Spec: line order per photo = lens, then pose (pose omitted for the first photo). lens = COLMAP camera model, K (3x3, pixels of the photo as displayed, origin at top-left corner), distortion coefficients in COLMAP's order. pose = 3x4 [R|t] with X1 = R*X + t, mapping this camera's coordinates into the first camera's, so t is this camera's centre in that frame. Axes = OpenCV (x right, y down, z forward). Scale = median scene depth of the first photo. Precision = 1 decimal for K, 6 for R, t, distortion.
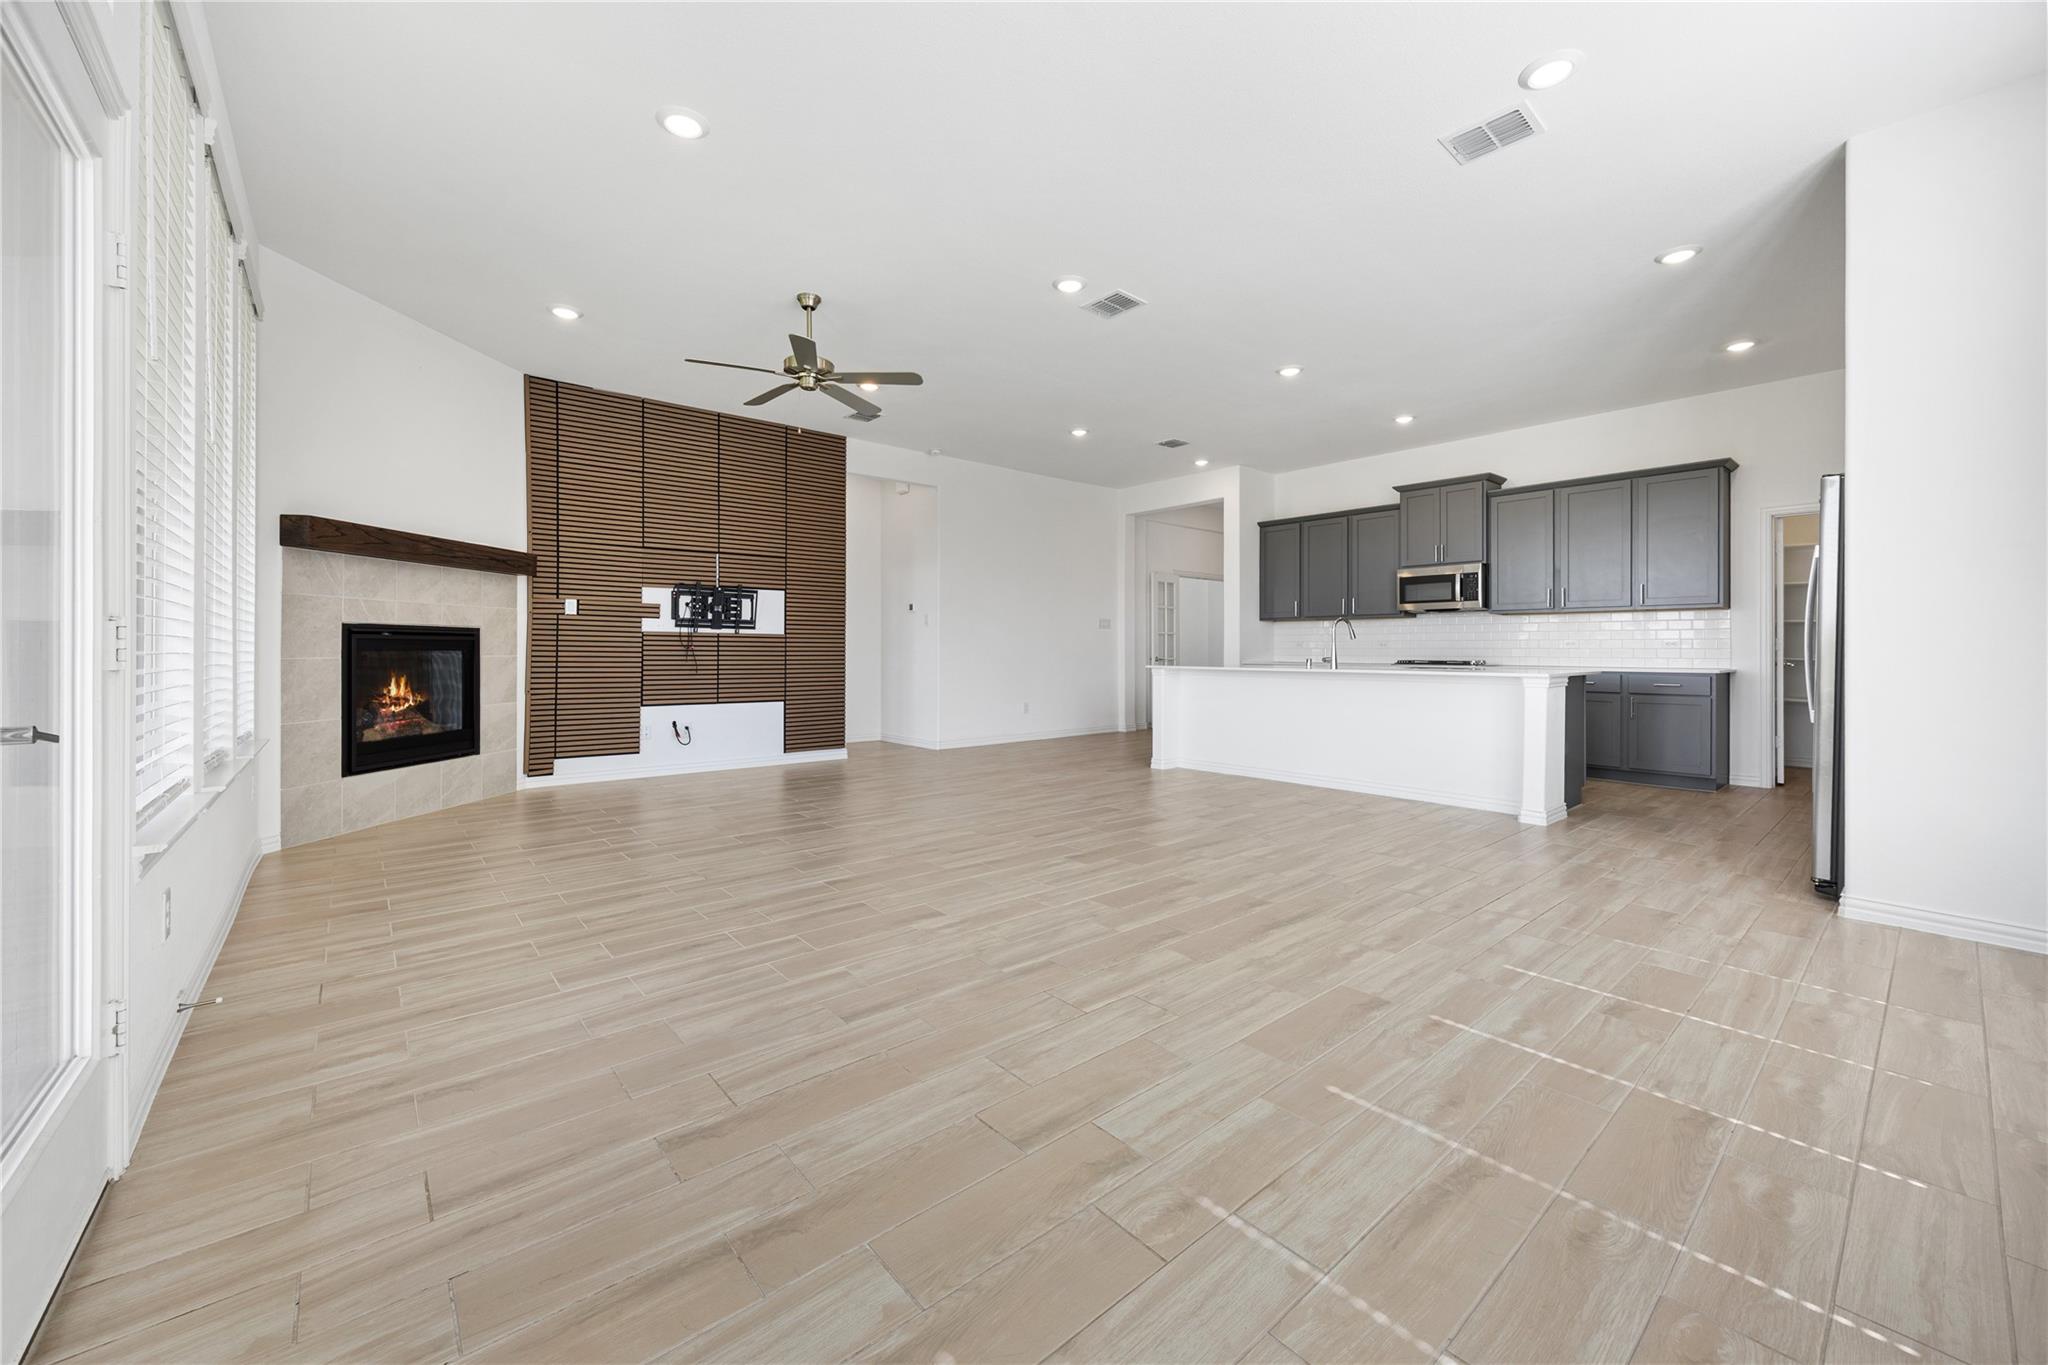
lens RADIAL K [[791.8, 0, 1024.0], [0, 791.8, 661.2], [0, 0, 1]] dist [0.000877, 0.000624]
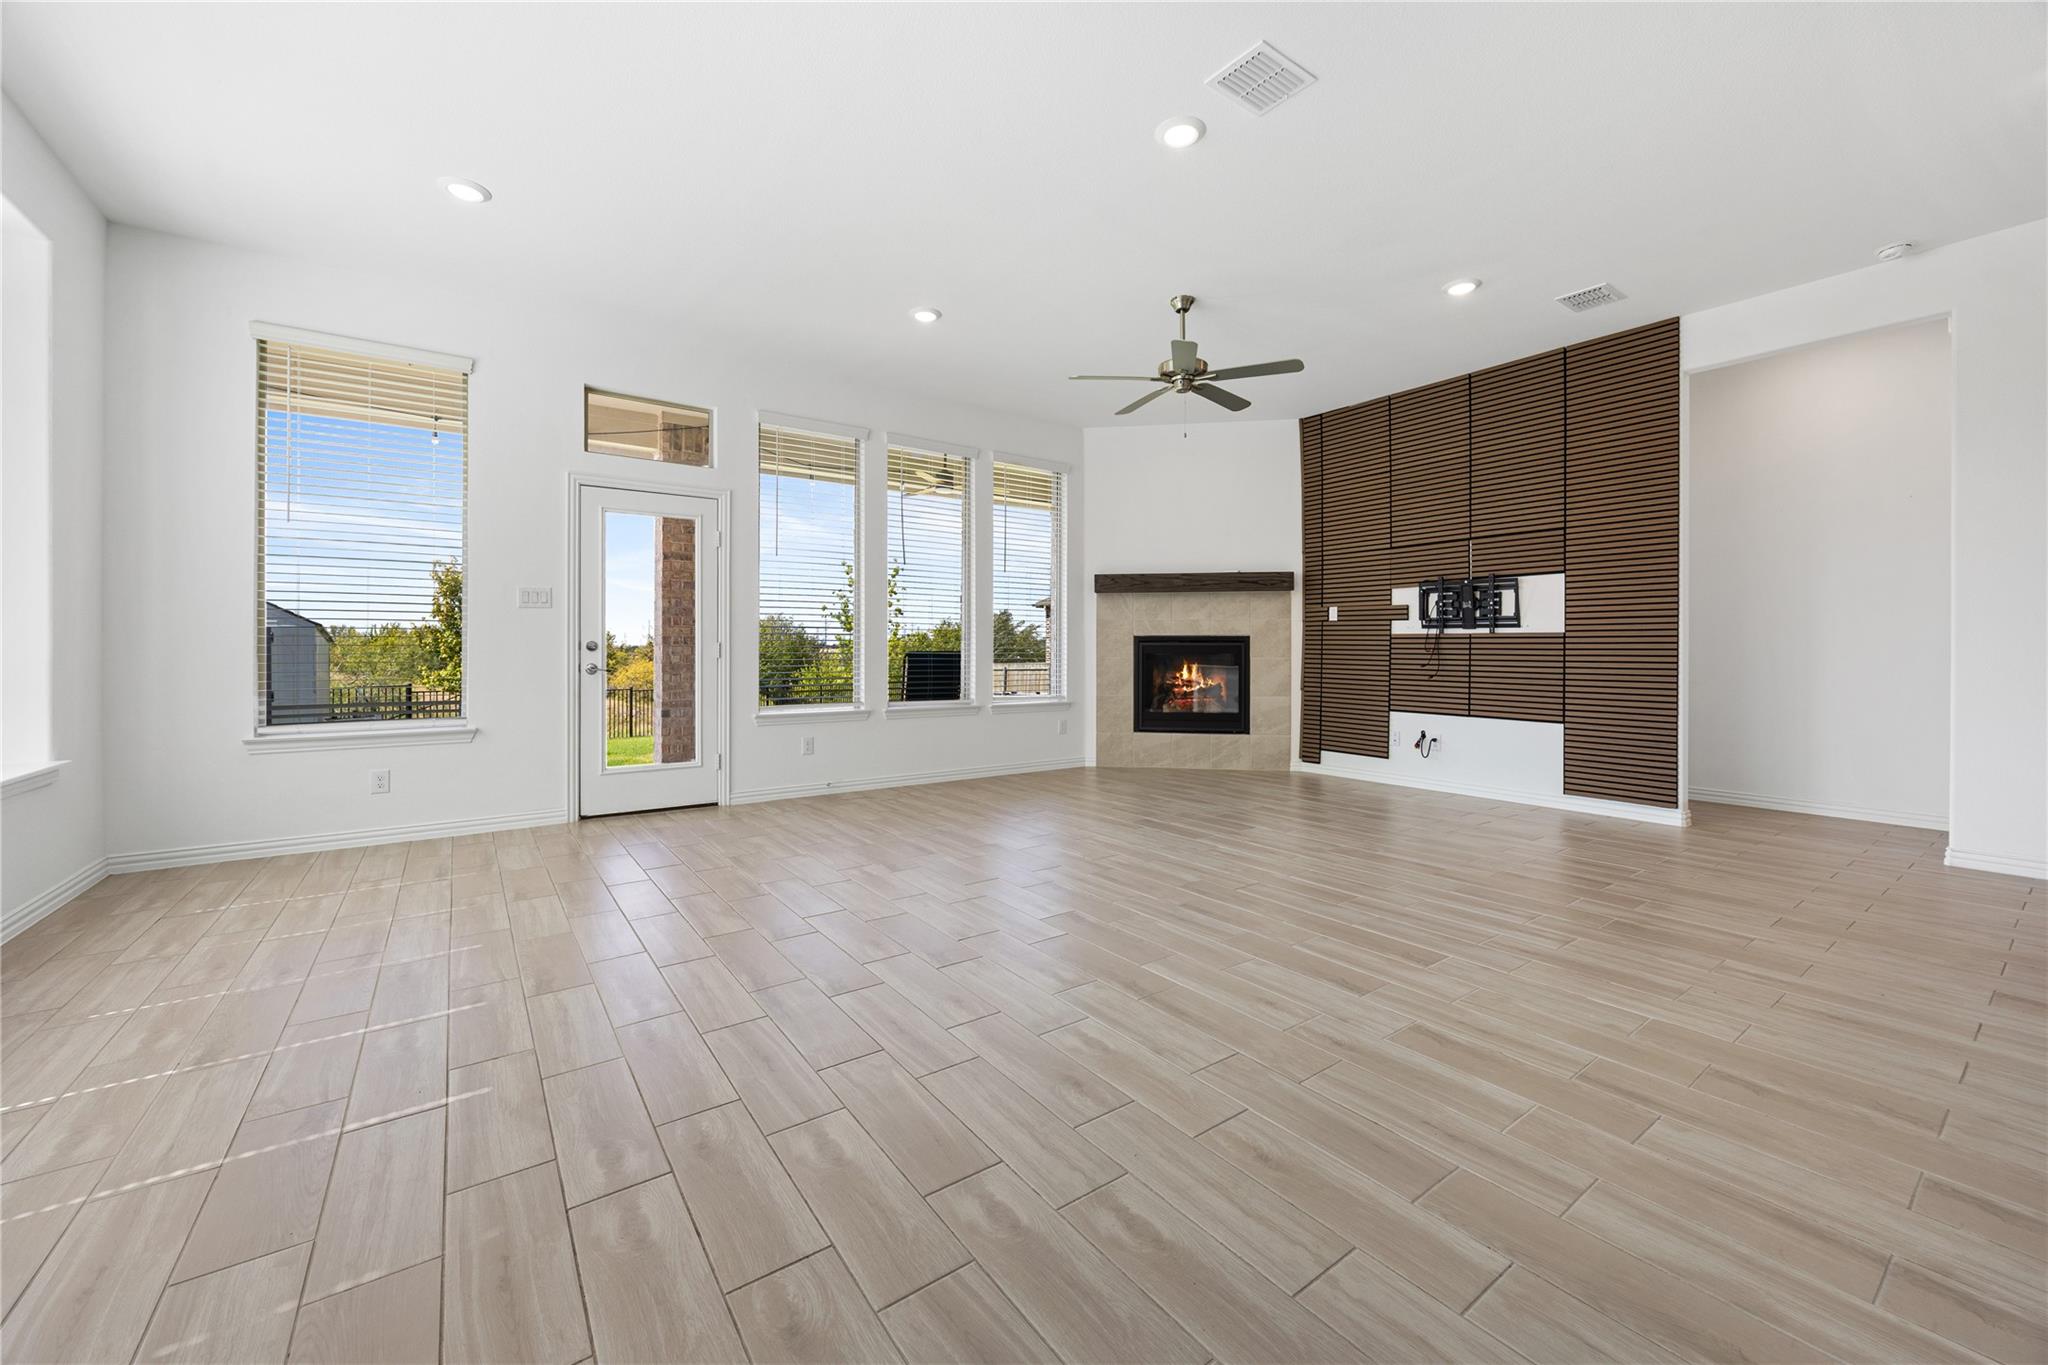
lens RADIAL K [[791.8, 0, 1024.0], [0, 791.8, 660.7], [0, 0, 1]] dist [0.000877, 0.000624]
pose [[-0.081043, 0.011732, -0.996642, 0.531740], [-0.015309, 0.999798, 0.013014, -0.010925], [0.996593, 0.016312, -0.080847, 0.633677]]
